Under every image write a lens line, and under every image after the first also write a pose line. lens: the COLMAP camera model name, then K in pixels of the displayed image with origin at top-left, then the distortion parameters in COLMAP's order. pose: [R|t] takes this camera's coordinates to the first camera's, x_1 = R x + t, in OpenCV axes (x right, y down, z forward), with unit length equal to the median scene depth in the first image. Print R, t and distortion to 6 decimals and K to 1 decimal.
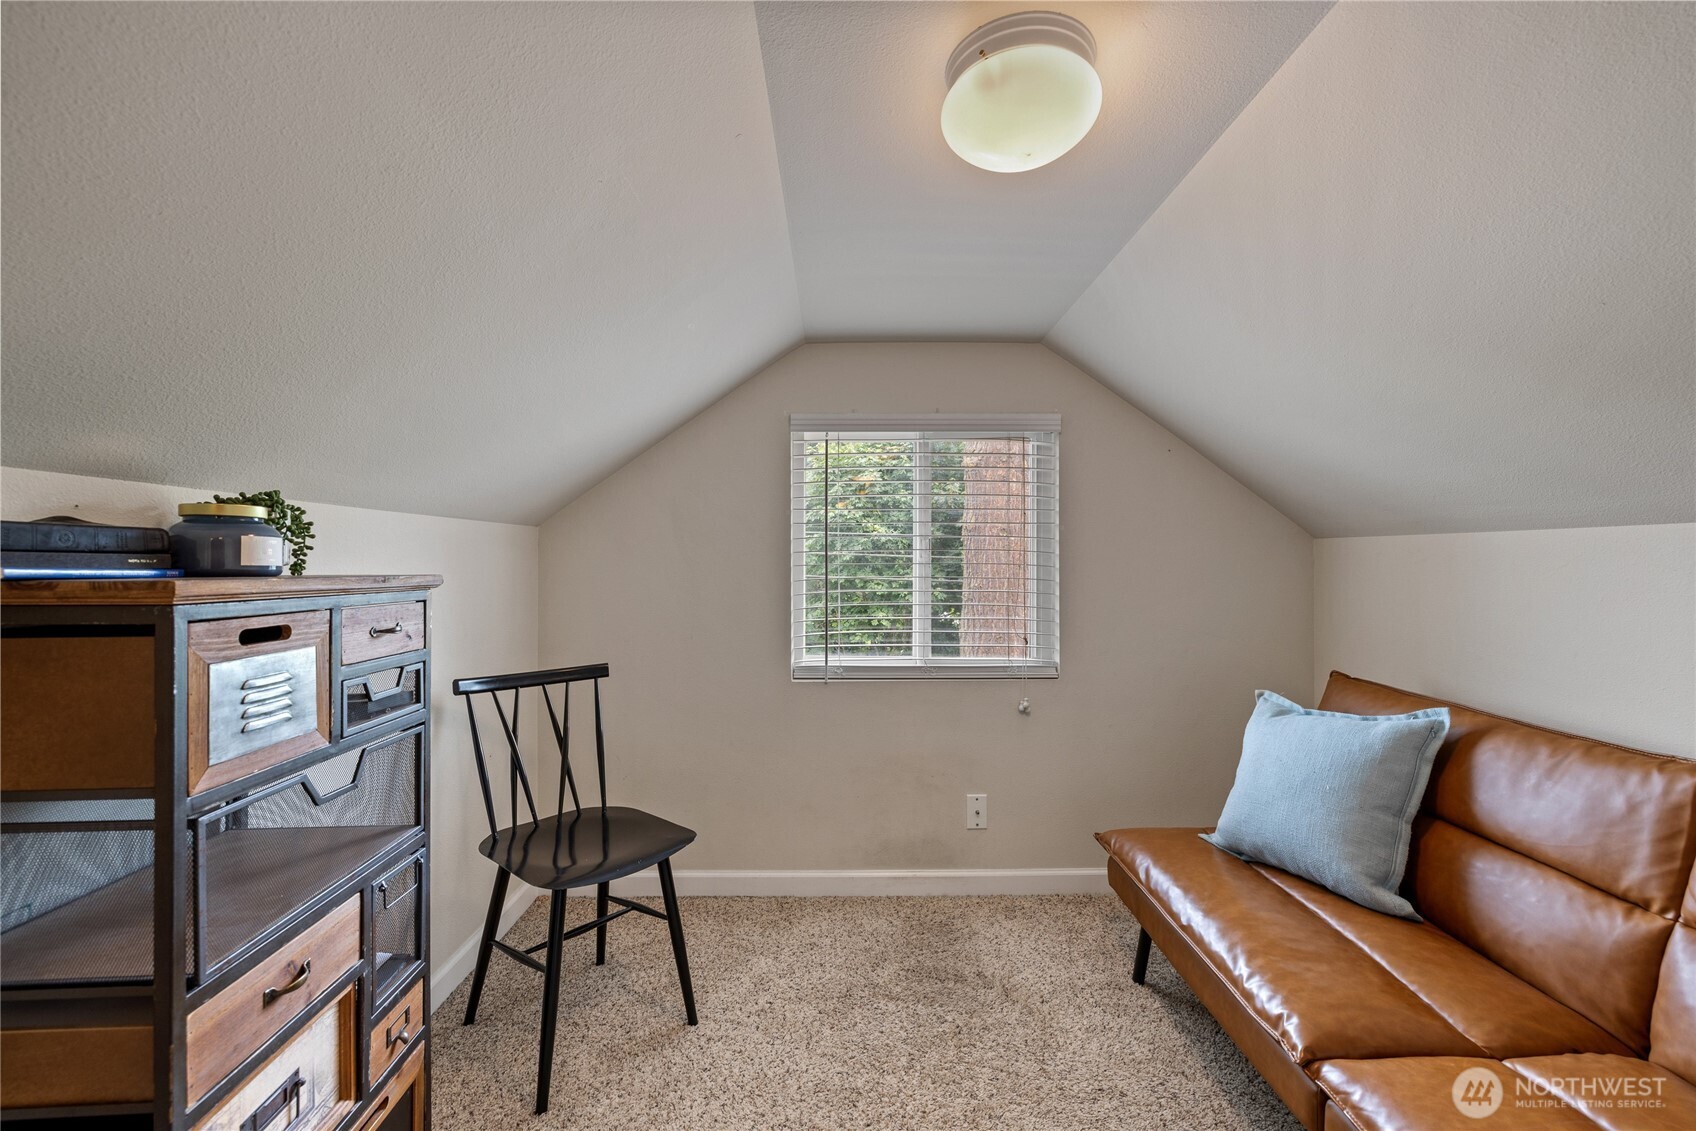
lens RADIAL K [[714.9, 0, 857.8], [0, 714.9, 563.5], [0, 0, 1]] dist [0.003395, -0.000770]
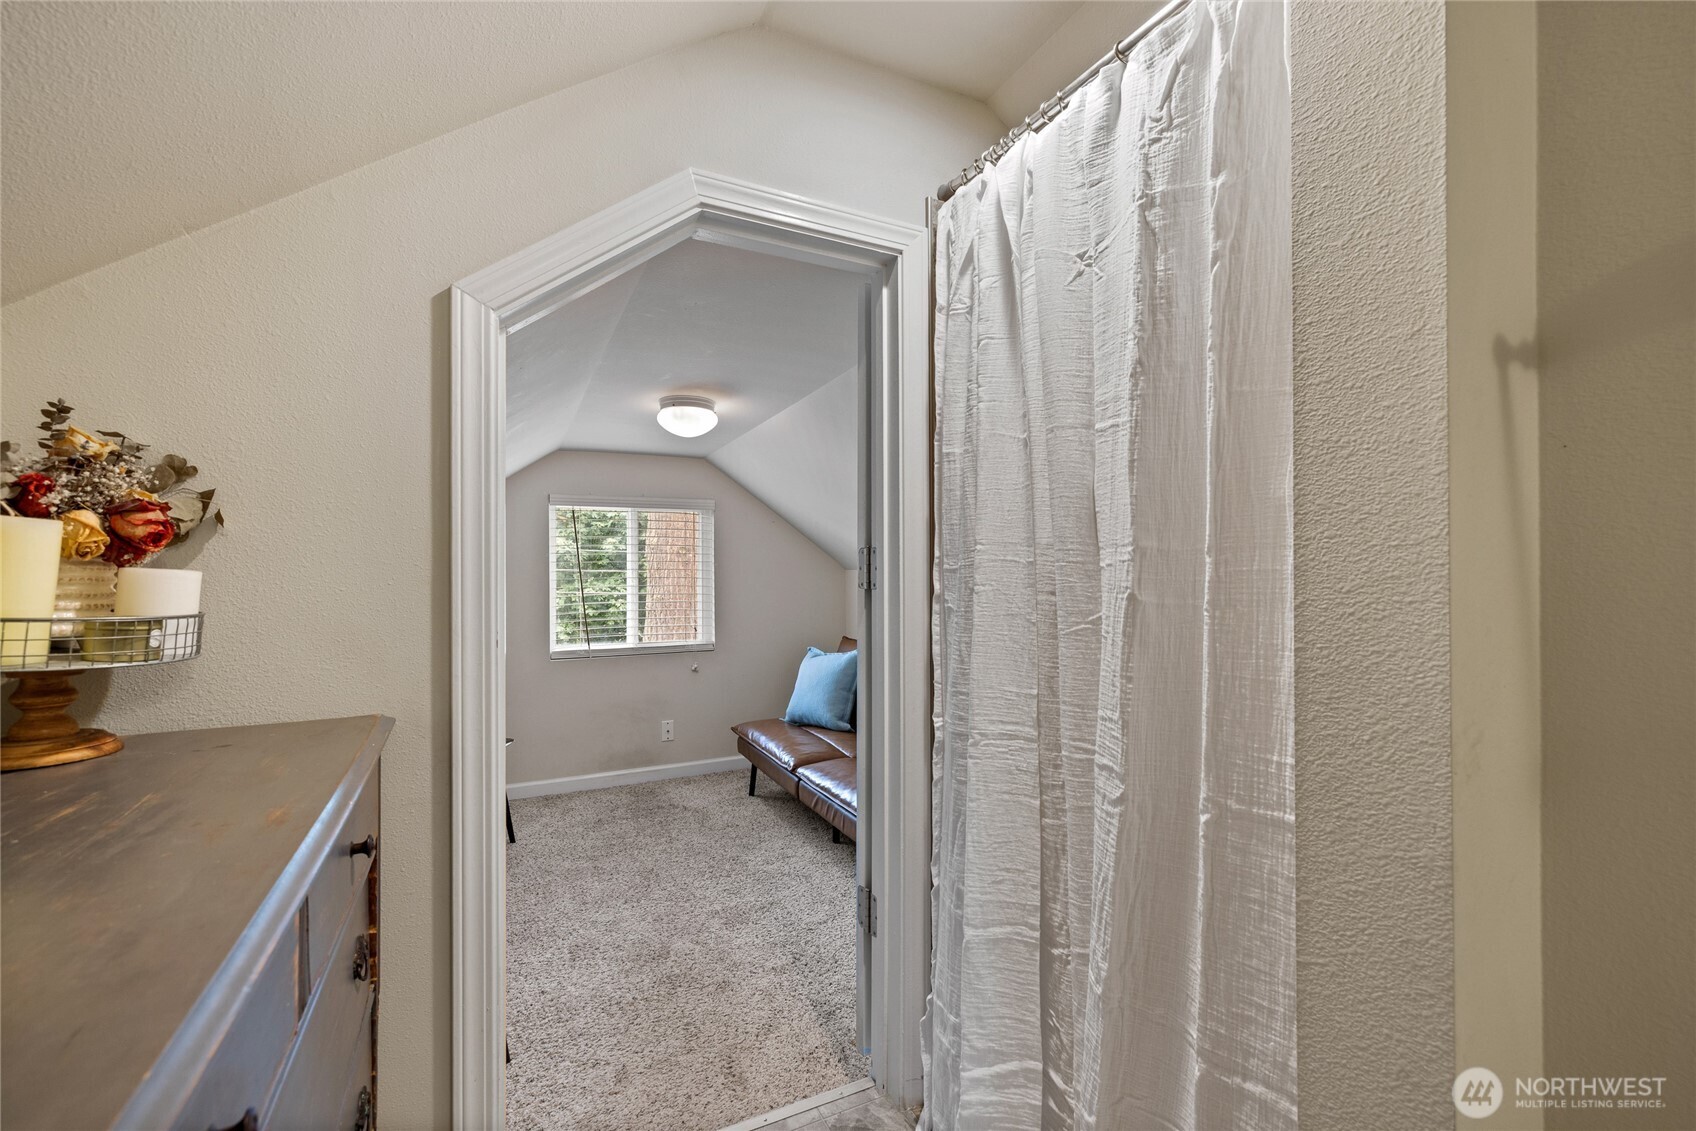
lens RADIAL K [[714.9, 0, 835.5], [0, 714.9, 560.2], [0, 0, 1]] dist [0.003395, -0.000770]
pose [[0.916487, -0.000985, 0.400063, -0.183978], [0.008525, 0.999818, -0.017068, -0.034234], [-0.399974, 0.019053, 0.916329, -0.903886]]
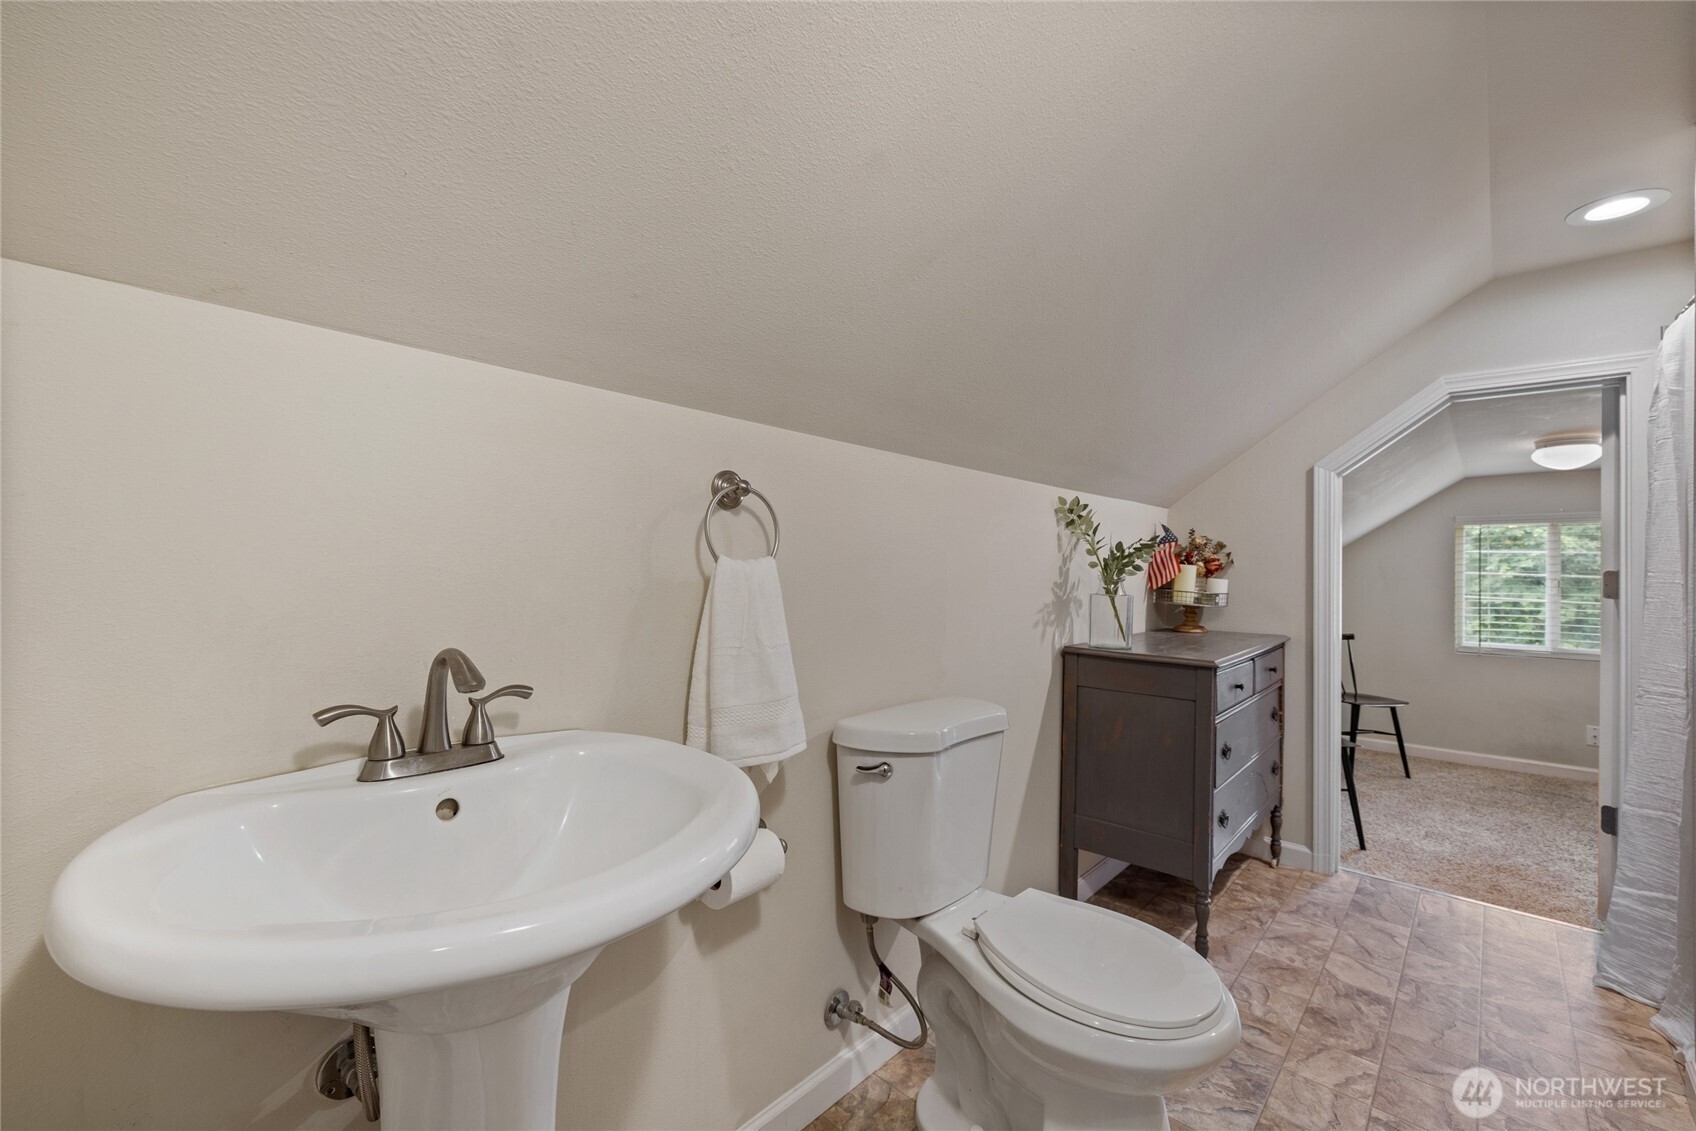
lens RADIAL K [[714.9, 0, 850.8], [0, 714.9, 567.3], [0, 0, 1]] dist [0.003395, -0.000770]
pose [[0.719563, 0.004057, -0.694415, 0.091720], [-0.011793, 0.999910, -0.006379, -0.045706], [0.694327, 0.012779, 0.719546, -1.923765]]
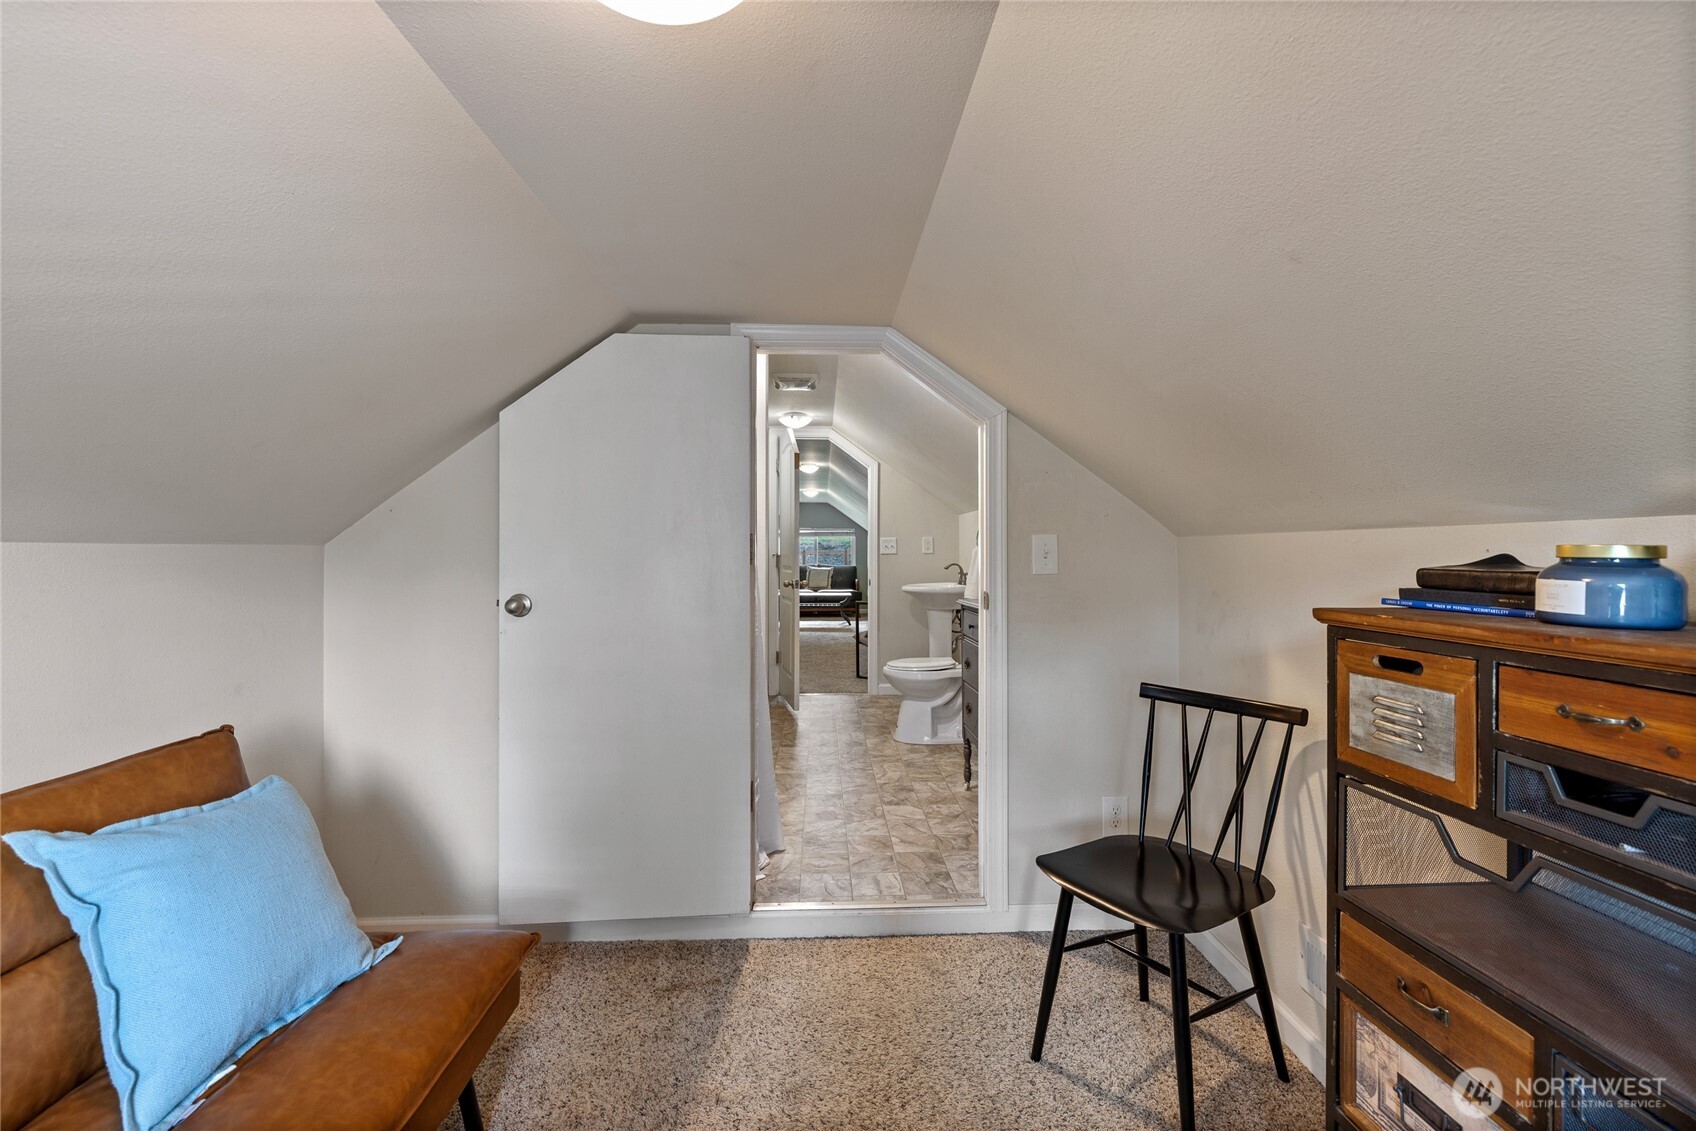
lens RADIAL K [[714.9, 0, 848.8], [0, 714.9, 564.0], [0, 0, 1]] dist [0.003395, -0.000770]
pose [[-0.999926, 0.008718, -0.008437, 0.029279], [0.008555, 0.999781, 0.019106, -0.048206], [0.008602, 0.019033, -0.999782, 1.142036]]
